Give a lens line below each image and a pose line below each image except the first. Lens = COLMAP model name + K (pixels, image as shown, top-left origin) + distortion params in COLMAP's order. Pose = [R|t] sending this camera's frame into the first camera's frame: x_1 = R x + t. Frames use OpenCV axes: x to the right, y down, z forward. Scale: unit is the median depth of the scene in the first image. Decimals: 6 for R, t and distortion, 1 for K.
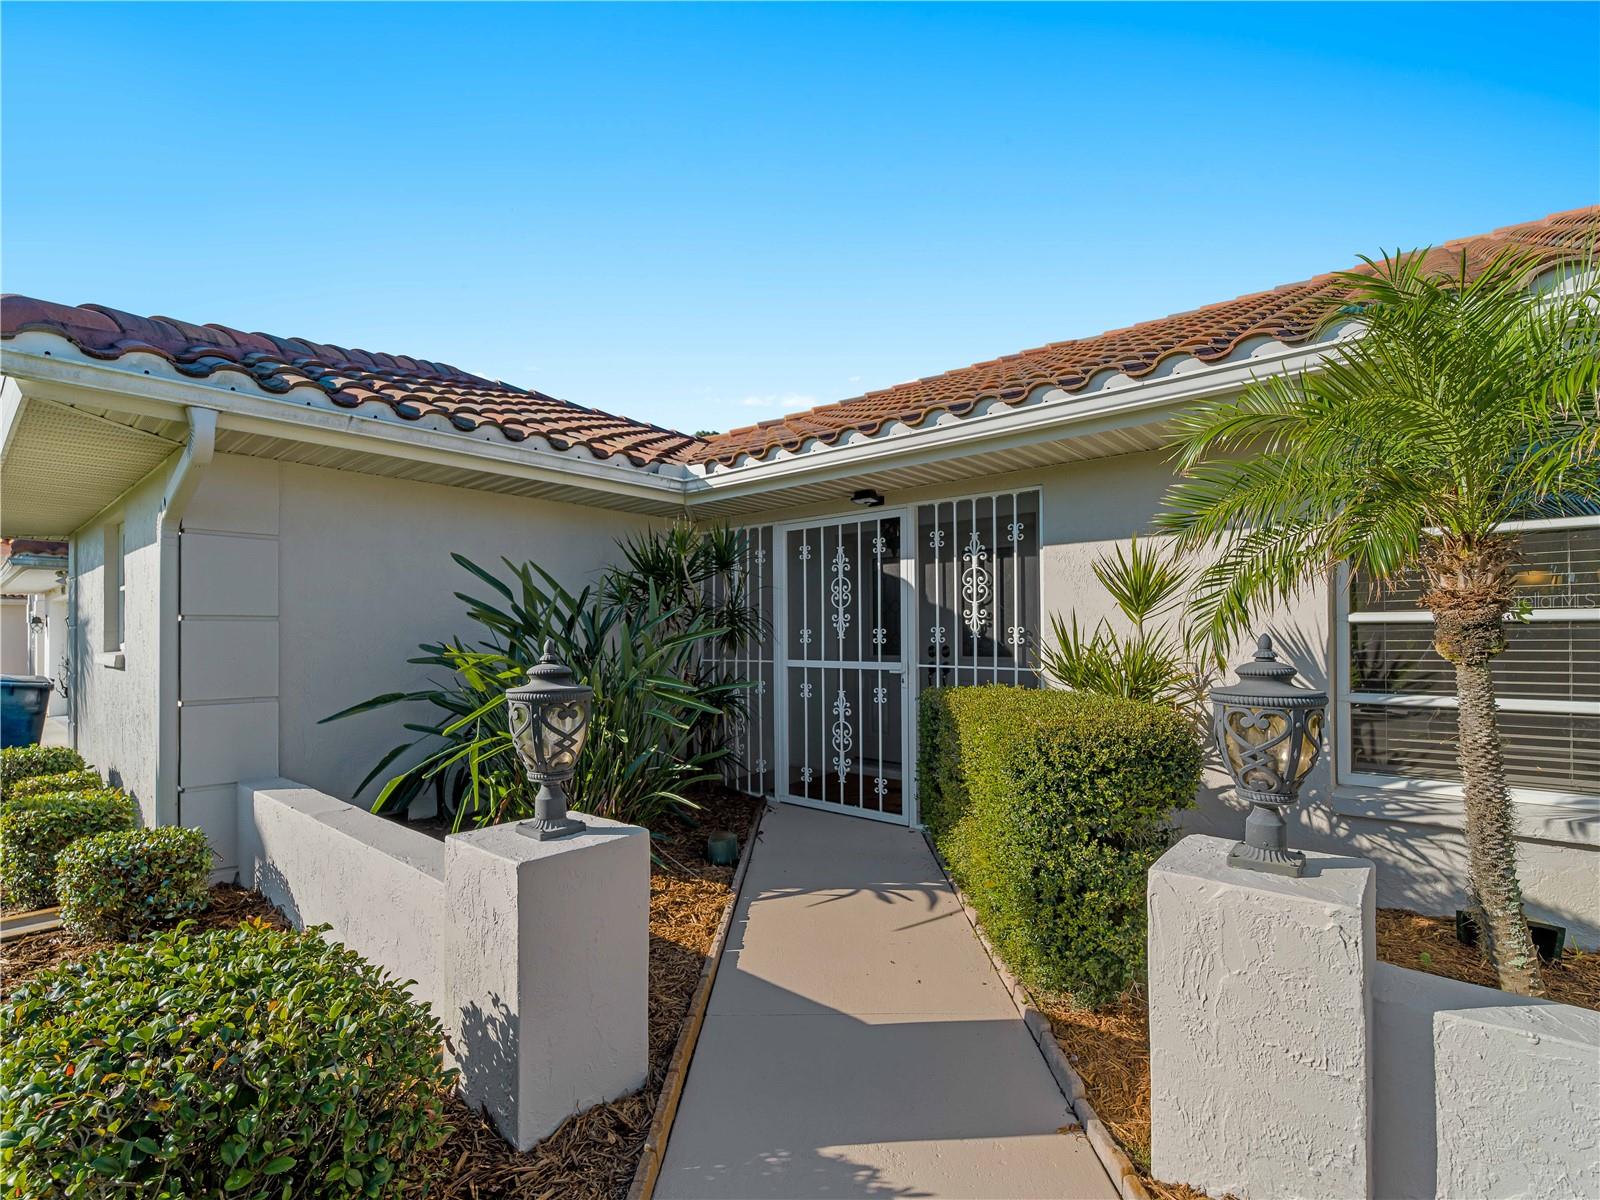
lens RADIAL K [[728.8, 0, 830.2], [0, 728.8, 628.0], [0, 0, 1]] dist [0.000637, -0.000036]
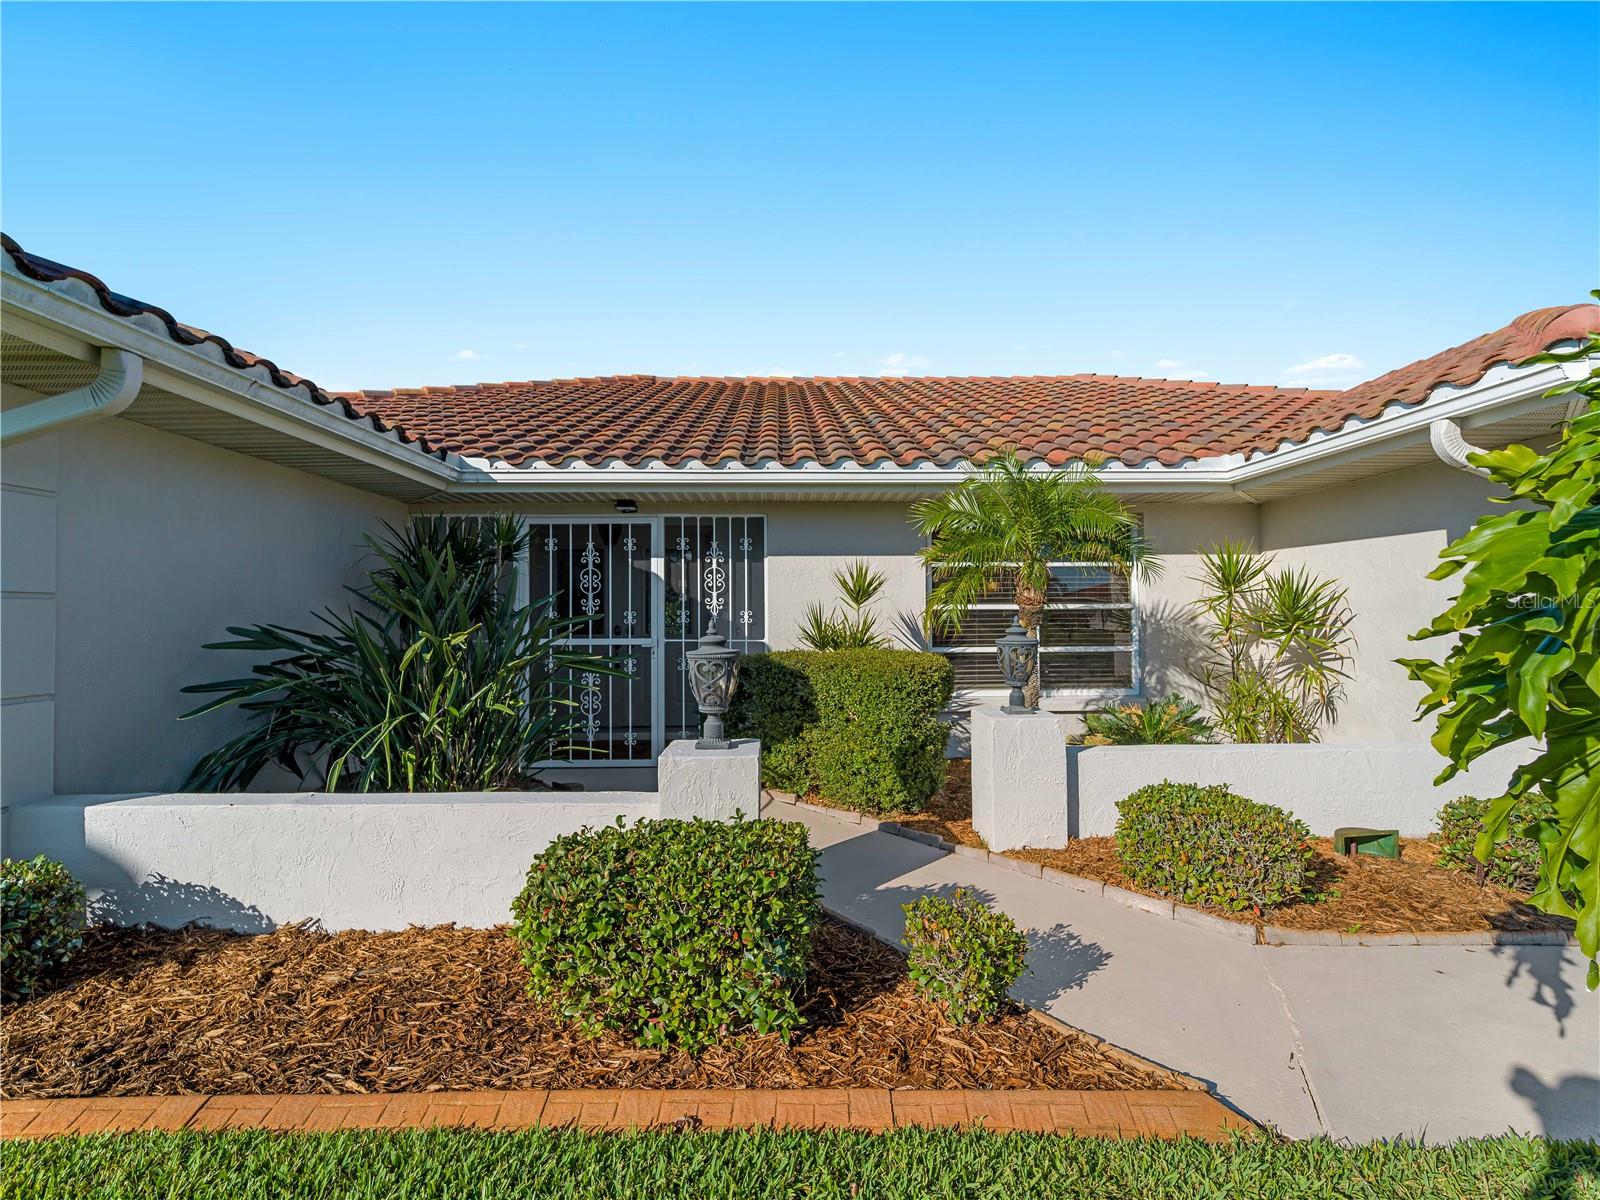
lens RADIAL K [[703.6, 0, 800.0], [0, 703.6, 600.0], [0, 0, 1]] dist [0.000212, 0.000304]
pose [[0.753870, 0.016061, 0.656827, -0.519842], [-0.006187, 0.999830, -0.017348, 0.000066], [-0.656994, 0.009014, 0.753842, -0.095410]]
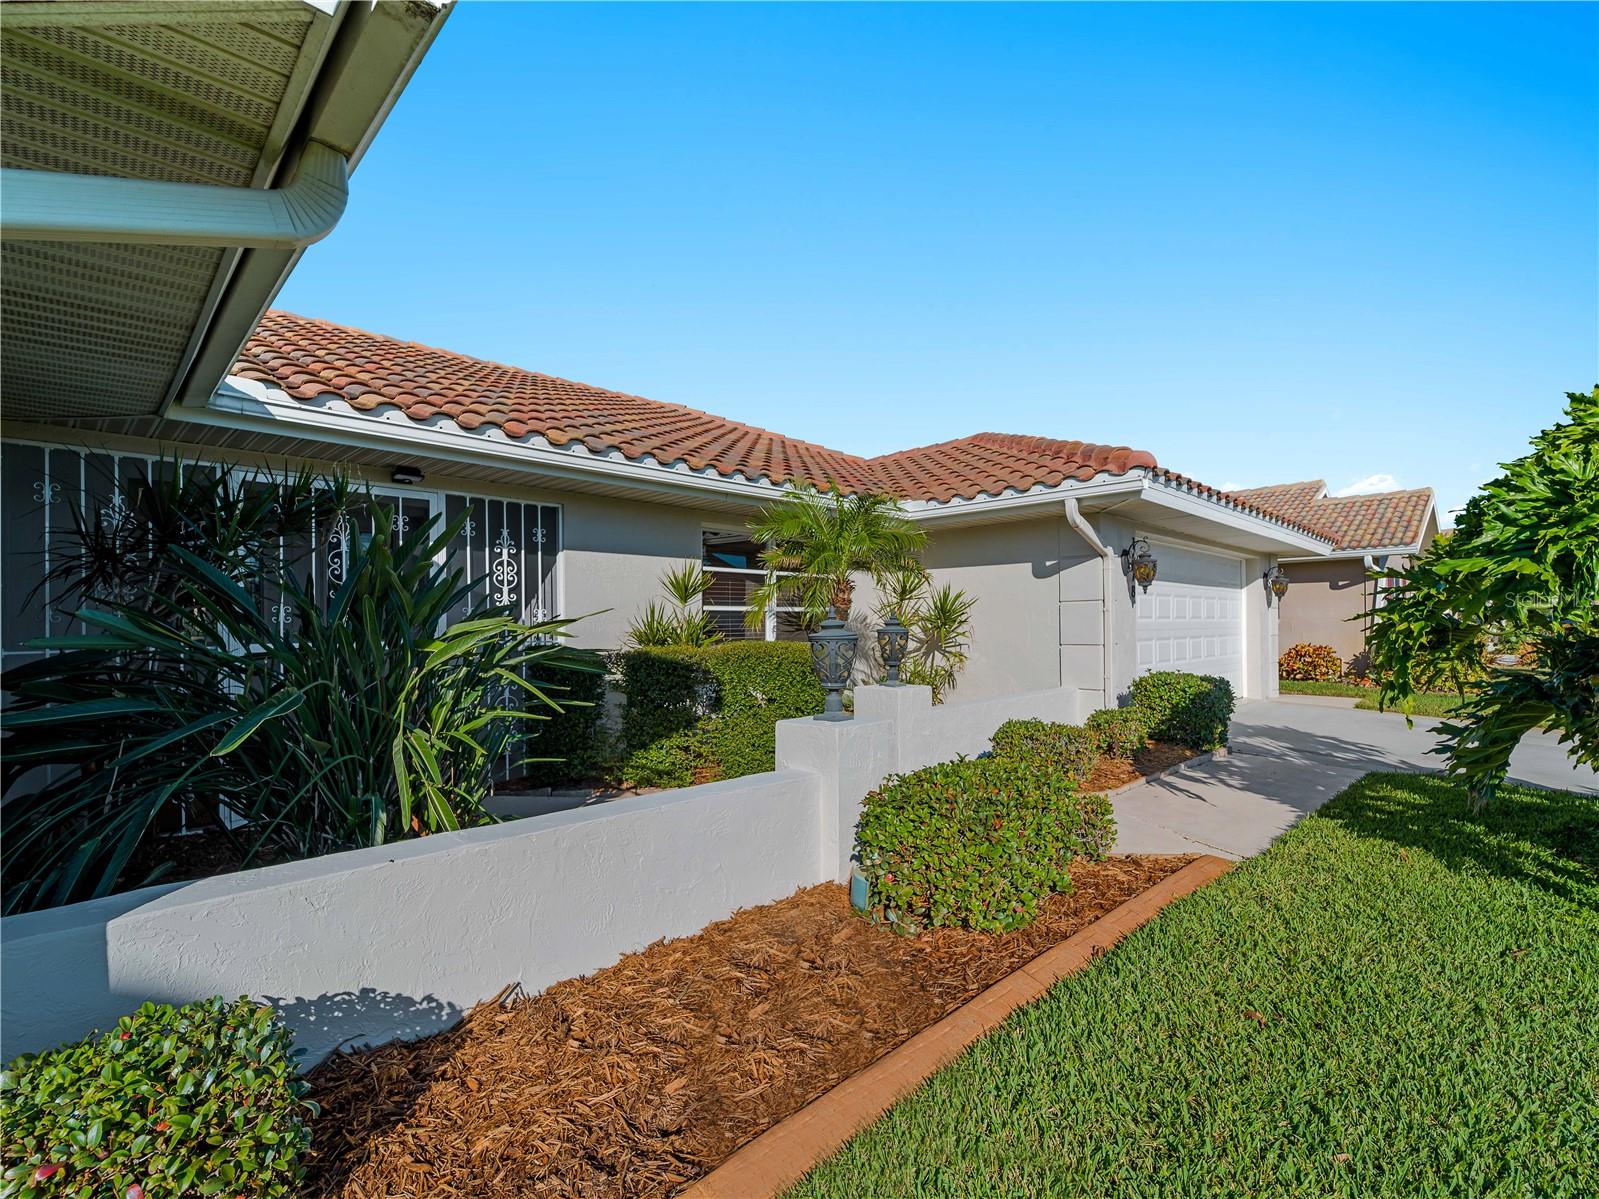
lens RADIAL K [[719.1, 0, 792.1], [0, 719.1, 627.0], [0, 0, 1]] dist [0.000498, -0.000003]
pose [[0.114523, 0.001900, 0.993419, -0.870485], [-0.002296, 0.999996, -0.001647, 0.028118], [-0.993418, -0.002093, 0.114527, 0.379293]]
